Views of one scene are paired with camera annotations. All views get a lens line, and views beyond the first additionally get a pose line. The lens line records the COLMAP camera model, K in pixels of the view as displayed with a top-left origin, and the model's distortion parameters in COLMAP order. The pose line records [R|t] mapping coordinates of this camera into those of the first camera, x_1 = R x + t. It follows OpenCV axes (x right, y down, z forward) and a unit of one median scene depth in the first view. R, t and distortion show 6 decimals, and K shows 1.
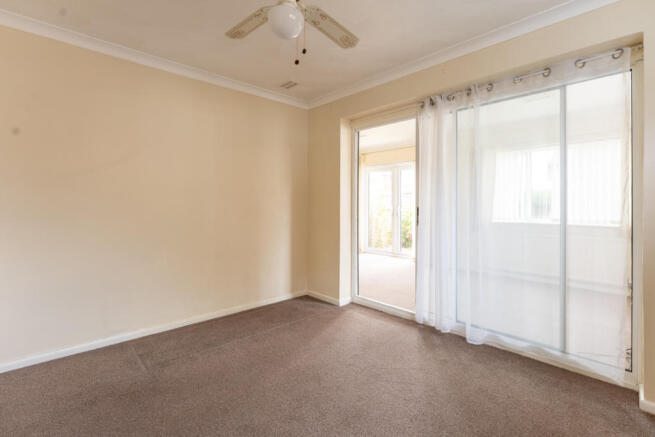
lens RADIAL K [[299.5, 0, 329.8], [0, 299.5, 202.8], [0, 0, 1]] dist [-0.003050, 0.000130]
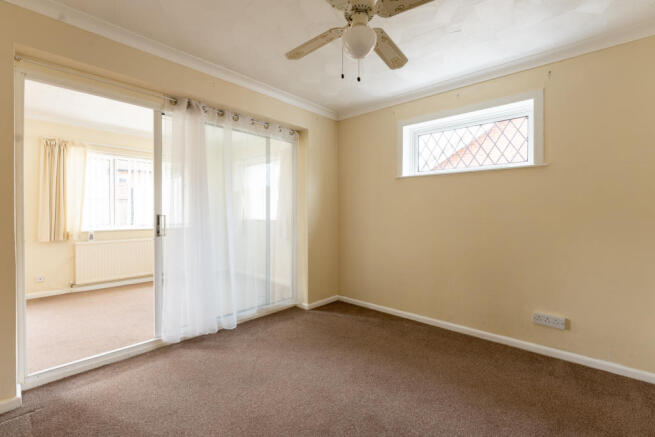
lens RADIAL K [[299.5, 0, 323.2], [0, 299.5, 216.3], [0, 0, 1]] dist [-0.003050, 0.000130]
pose [[-0.075650, -0.017099, 0.996988, -0.630745], [-0.011405, 0.999802, 0.016282, -0.001837], [-0.997069, -0.010139, -0.075830, 0.627410]]
